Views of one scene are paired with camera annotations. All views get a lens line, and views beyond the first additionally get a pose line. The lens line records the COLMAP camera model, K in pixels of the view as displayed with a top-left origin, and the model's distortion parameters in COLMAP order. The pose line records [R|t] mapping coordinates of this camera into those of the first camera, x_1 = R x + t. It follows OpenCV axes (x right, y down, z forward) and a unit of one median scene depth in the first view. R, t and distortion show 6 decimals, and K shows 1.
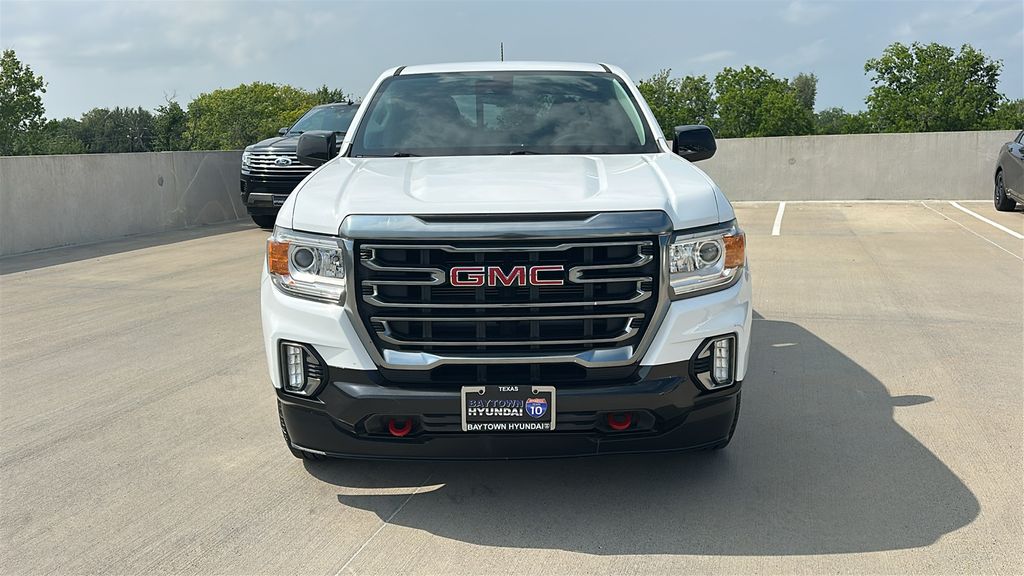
lens RADIAL K [[827.7, 0, 512.0], [0, 827.7, 288.0], [0, 0, 1]] dist [0.193680, -0.208326]
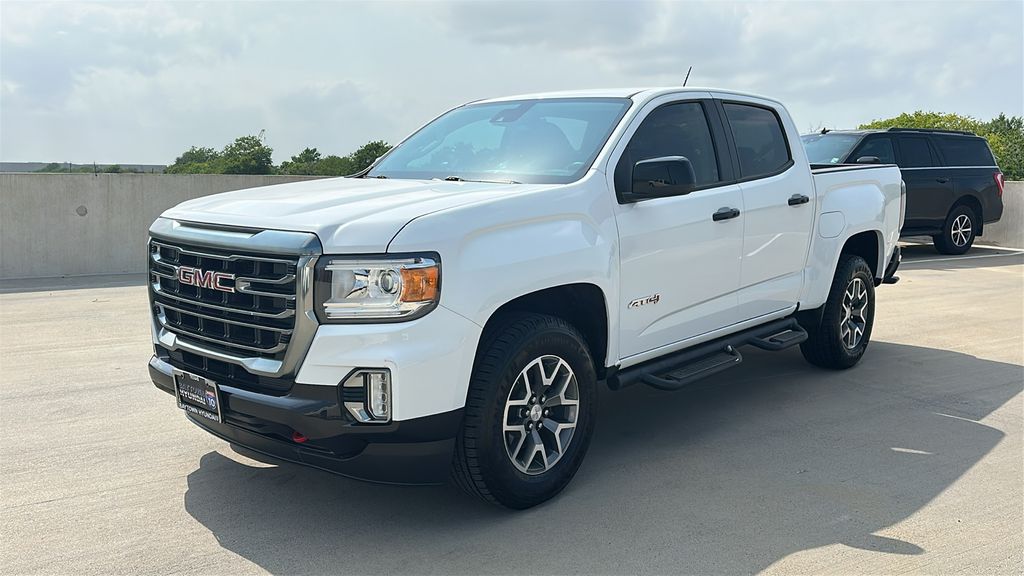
lens RADIAL K [[827.7, 0, 512.0], [0, 827.7, 288.0], [0, 0, 1]] dist [0.193680, -0.208326]
pose [[0.764375, 0.113807, -0.634649, 0.992477], [-0.130509, 0.991234, 0.020565, -0.076563], [0.631426, 0.067108, 0.772527, 0.363969]]
